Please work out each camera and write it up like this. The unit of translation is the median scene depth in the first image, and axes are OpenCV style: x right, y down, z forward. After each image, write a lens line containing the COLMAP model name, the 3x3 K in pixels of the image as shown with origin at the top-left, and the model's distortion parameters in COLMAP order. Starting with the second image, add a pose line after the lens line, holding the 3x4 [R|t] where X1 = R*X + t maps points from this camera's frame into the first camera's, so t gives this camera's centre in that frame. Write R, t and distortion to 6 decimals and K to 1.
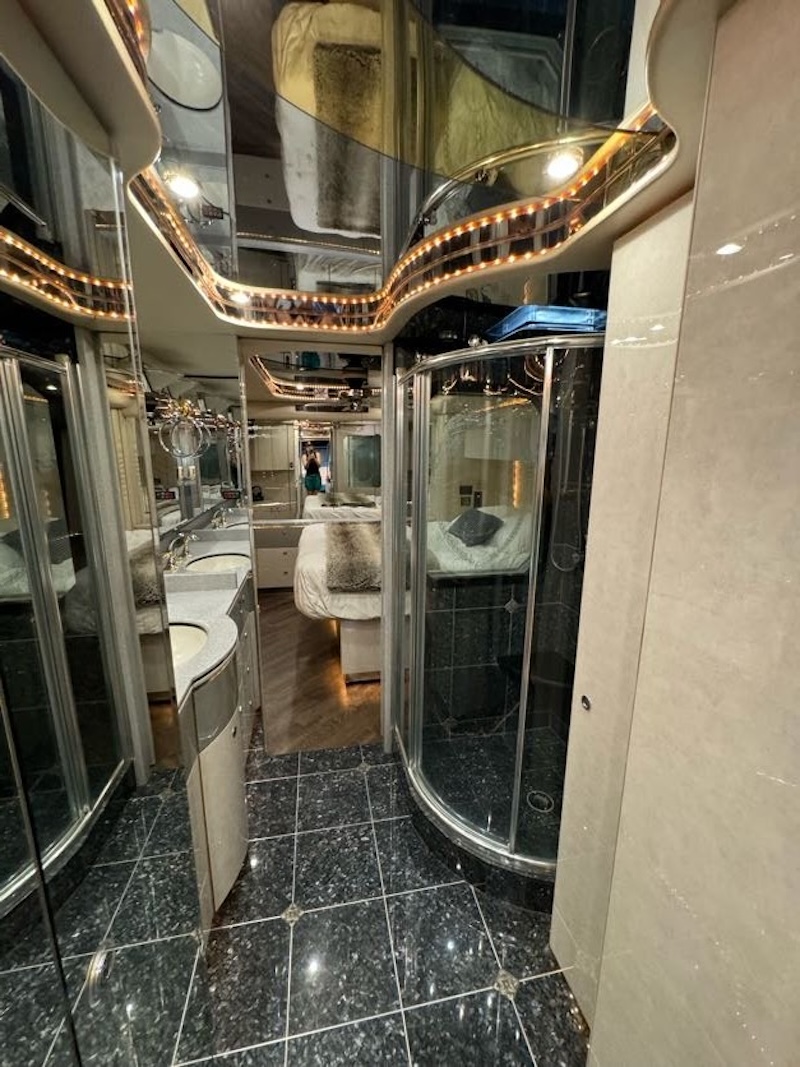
lens RADIAL K [[427.8, 0, 394.5], [0, 427.8, 538.7], [0, 0, 1]] dist [-0.000716, 0.000020]
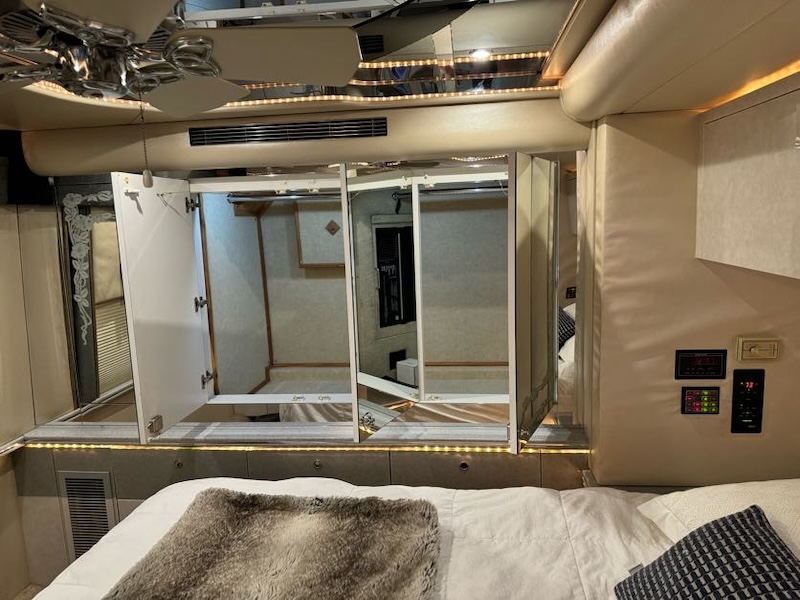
lens RADIAL K [[559.6, 0, 412.2], [0, 559.6, 307.4], [0, 0, 1]] dist [0.044128, -0.045983]
pose [[0.954097, 0.008228, -0.299384, 0.111933], [-0.019333, 0.999230, -0.034149, -0.168777], [0.298872, 0.038369, 0.953522, 0.693043]]
